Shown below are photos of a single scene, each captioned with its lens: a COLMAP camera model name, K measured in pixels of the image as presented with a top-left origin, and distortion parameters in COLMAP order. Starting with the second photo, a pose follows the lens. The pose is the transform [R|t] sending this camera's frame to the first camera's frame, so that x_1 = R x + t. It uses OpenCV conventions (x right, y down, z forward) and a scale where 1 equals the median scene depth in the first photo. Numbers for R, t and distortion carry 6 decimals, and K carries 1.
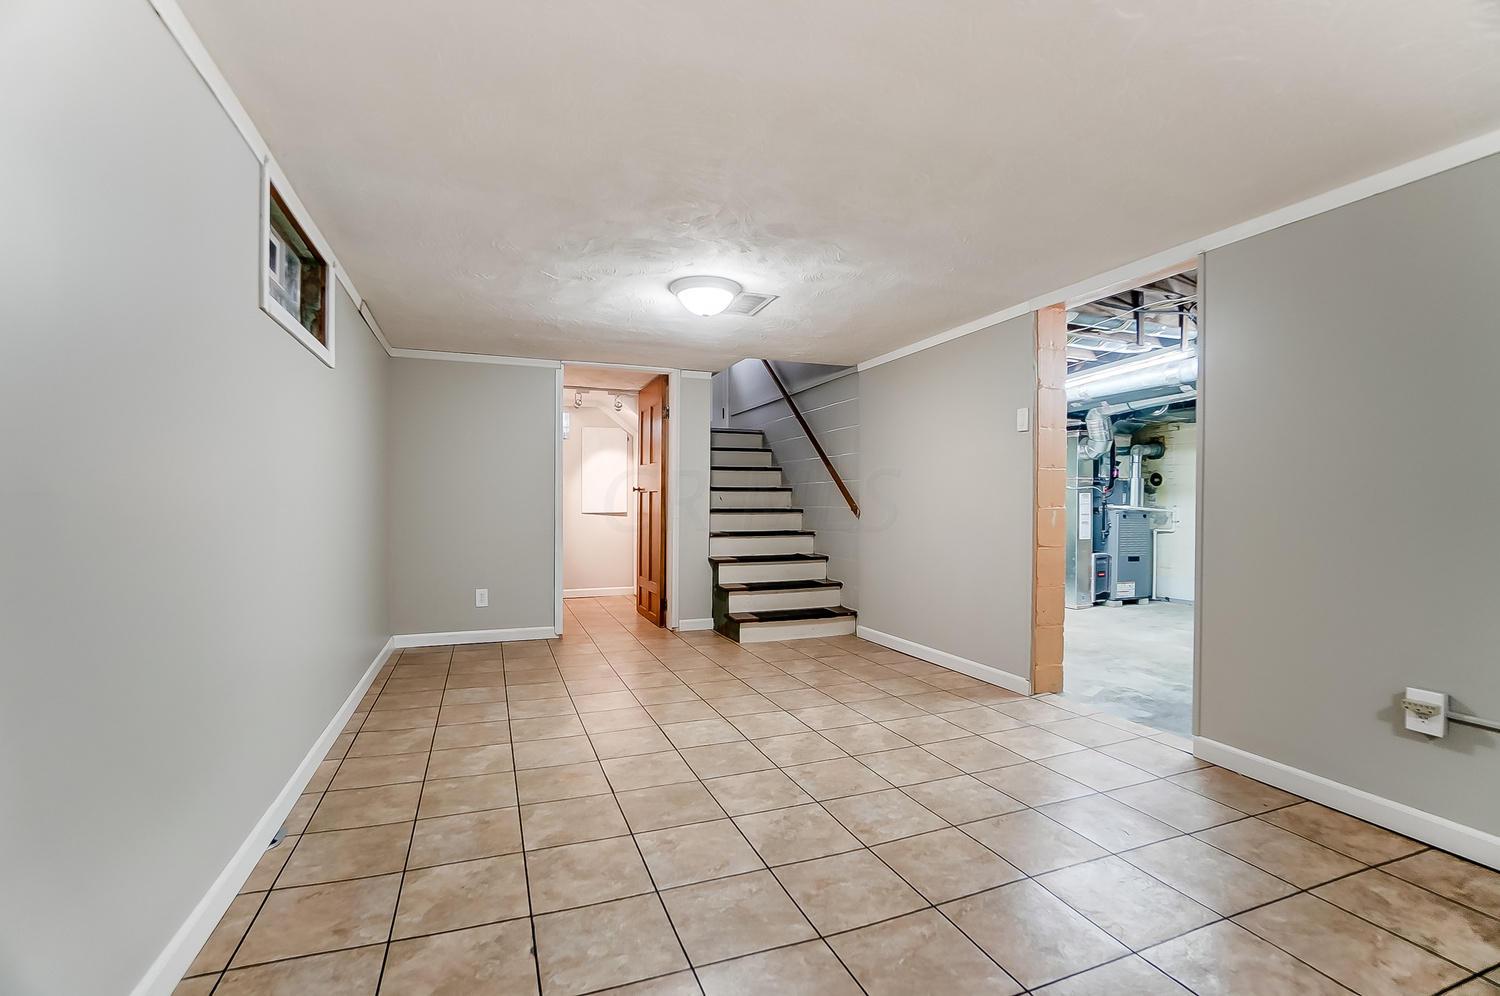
lens RADIAL K [[674.5, 0, 742.0], [0, 674.5, 493.1], [0, 0, 1]] dist [-0.013961, 0.000498]
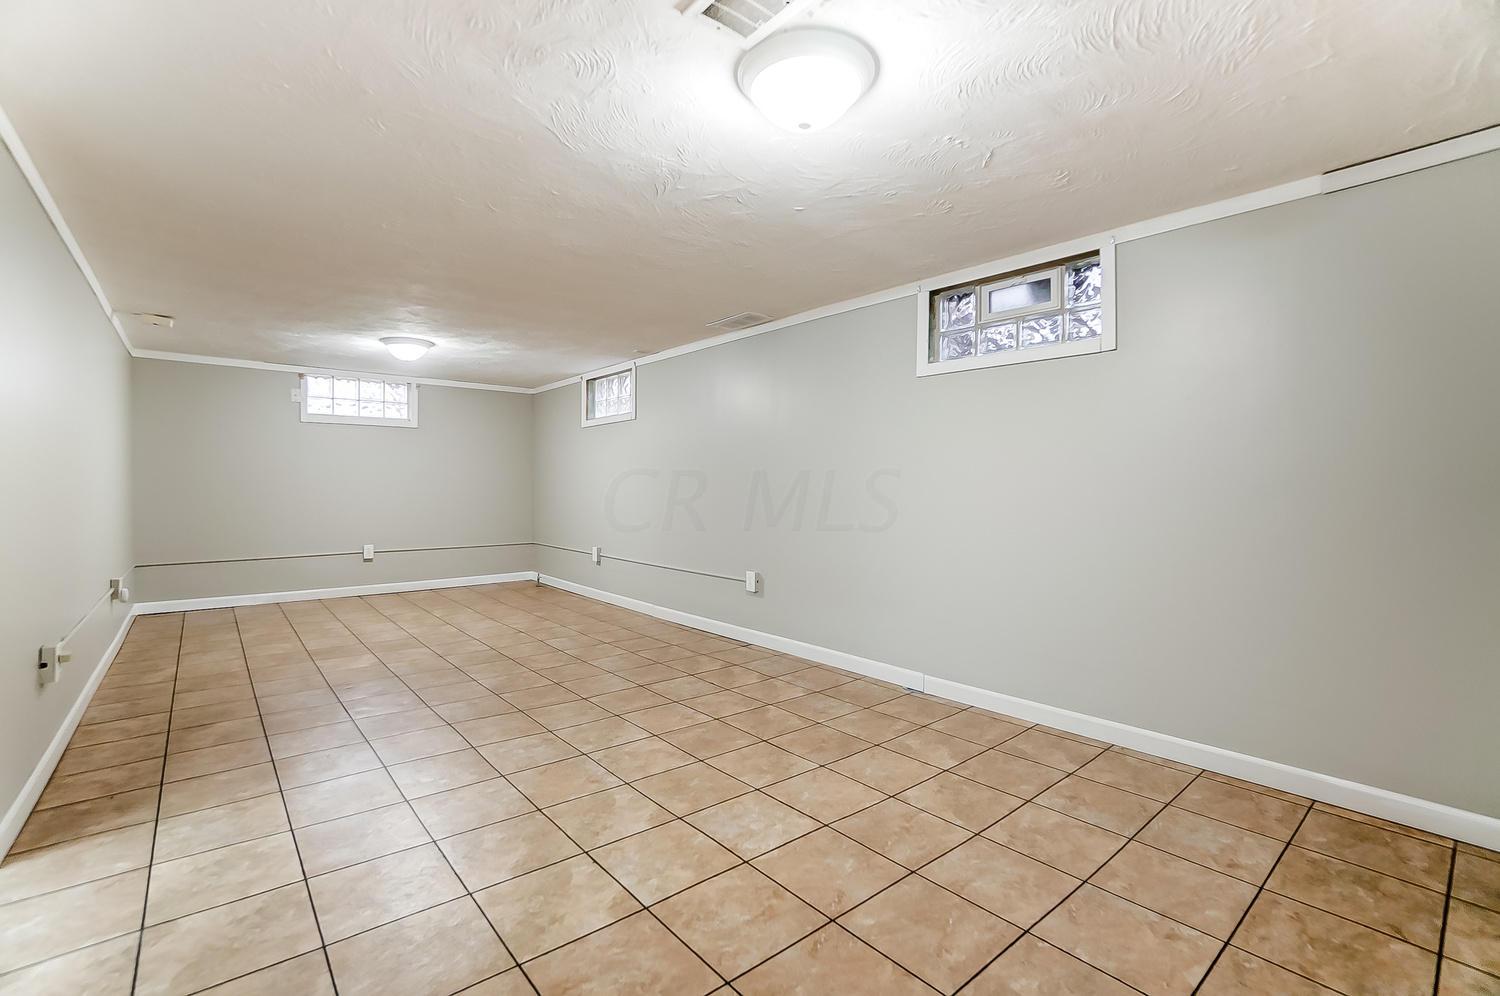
lens RADIAL K [[674.5, 0, 742.0], [0, 674.5, 493.1], [0, 0, 1]] dist [-0.013961, 0.000498]
pose [[-0.947325, -0.006190, -0.320215, 0.217707], [-0.004157, 0.999967, -0.007030, 0.028271], [0.320248, -0.005329, -0.947319, 2.075969]]
